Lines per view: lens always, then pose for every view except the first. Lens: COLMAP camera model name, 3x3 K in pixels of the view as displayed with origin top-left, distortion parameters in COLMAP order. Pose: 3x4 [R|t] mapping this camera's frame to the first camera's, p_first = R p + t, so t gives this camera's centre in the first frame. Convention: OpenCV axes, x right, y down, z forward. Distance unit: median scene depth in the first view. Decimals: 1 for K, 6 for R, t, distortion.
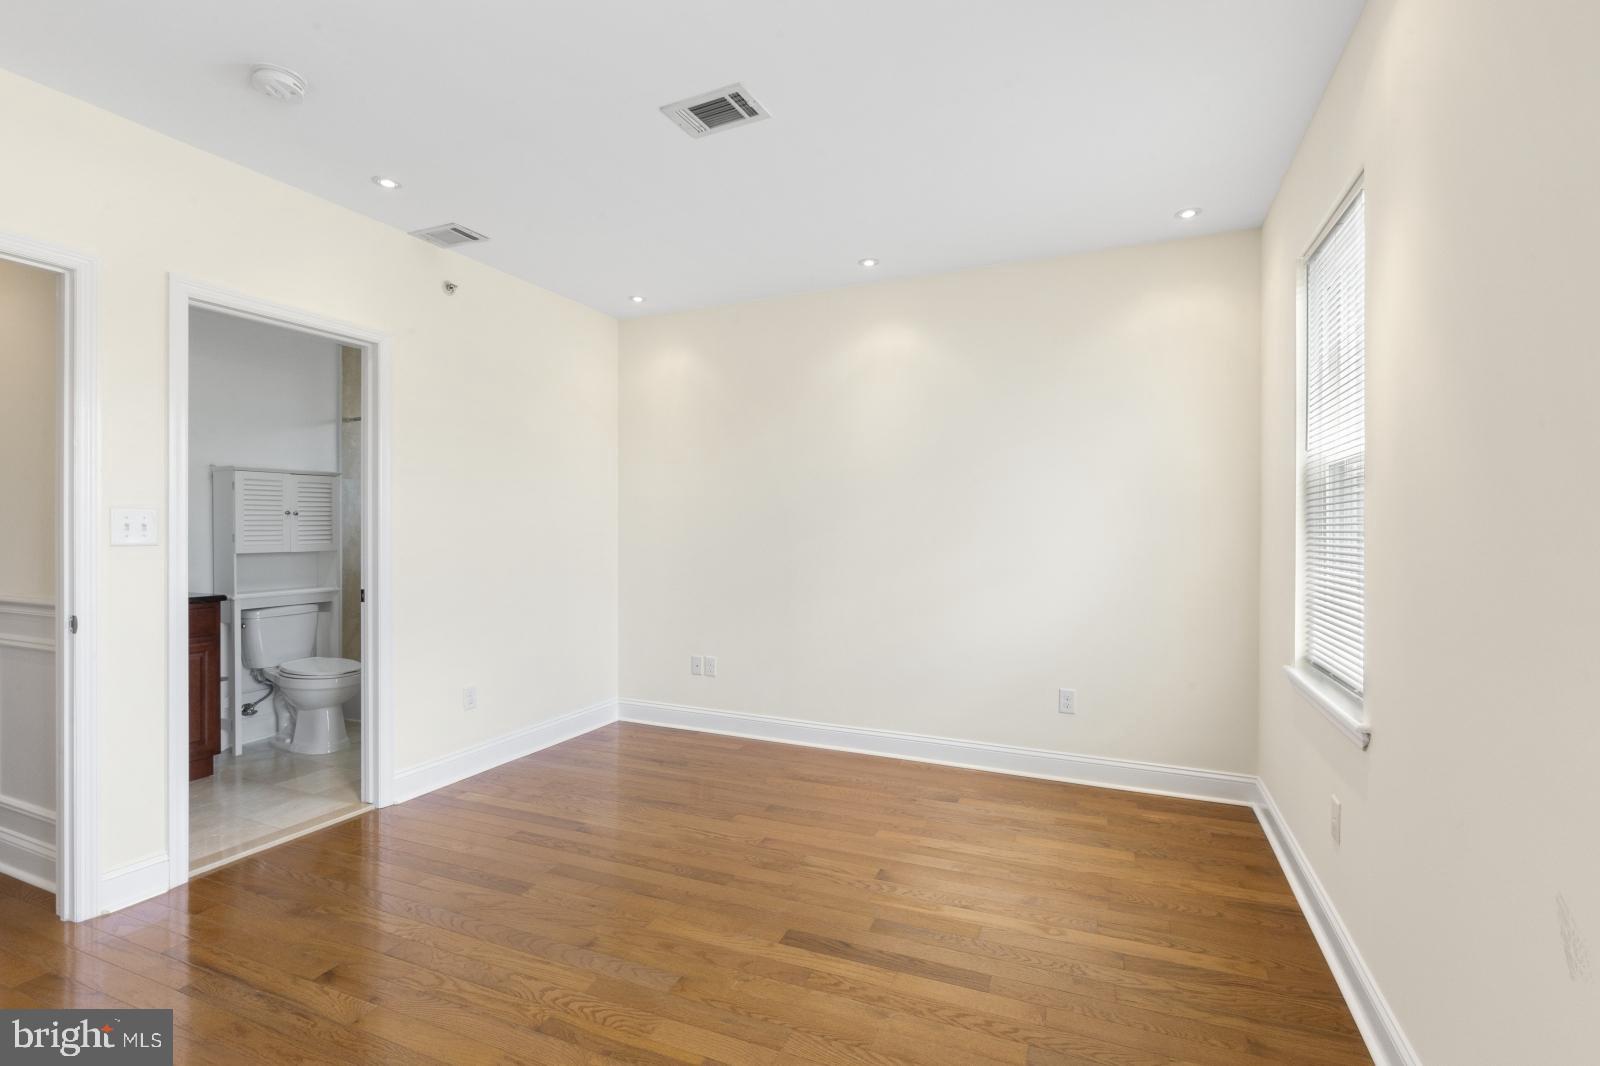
lens RADIAL K [[734.7, 0, 803.9], [0, 734.7, 530.3], [0, 0, 1]] dist [0.003259, -0.003374]
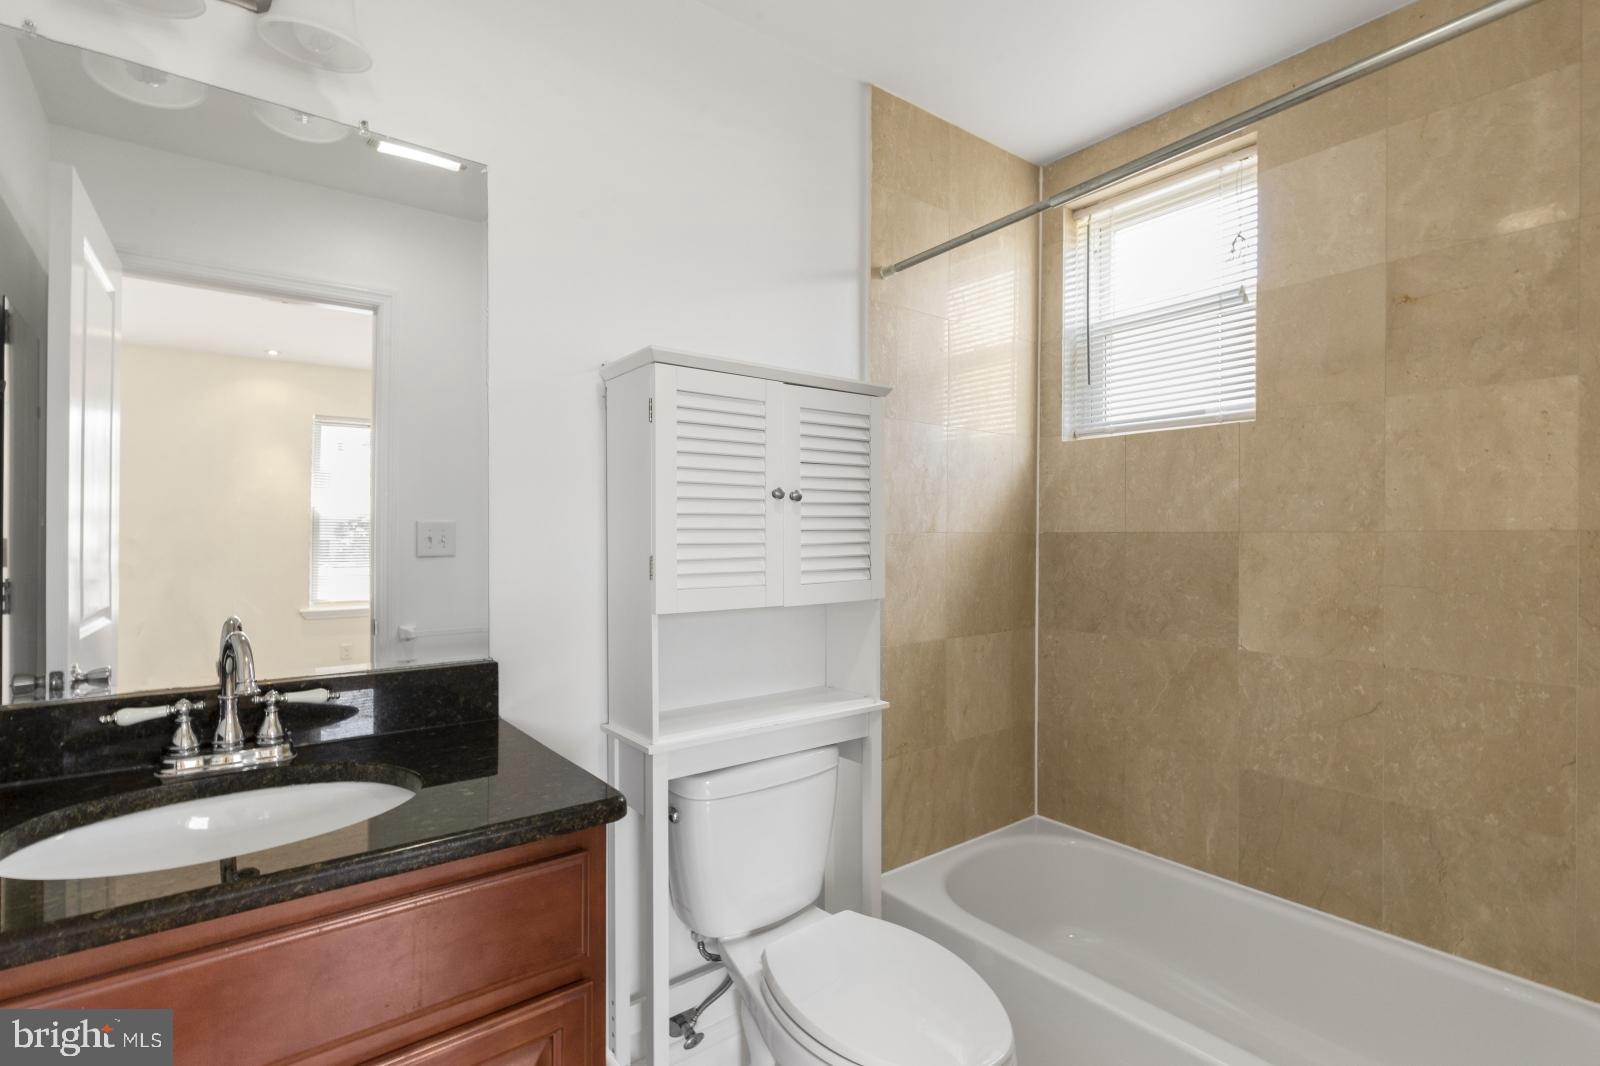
lens RADIAL K [[734.7, 0, 793.2], [0, 734.7, 535.8], [0, 0, 1]] dist [0.003259, -0.003374]
pose [[0.884912, -0.004830, -0.465734, -0.530988], [0.000560, 0.999957, -0.009306, -0.000993], [0.465758, 0.007974, 0.884876, 0.692614]]
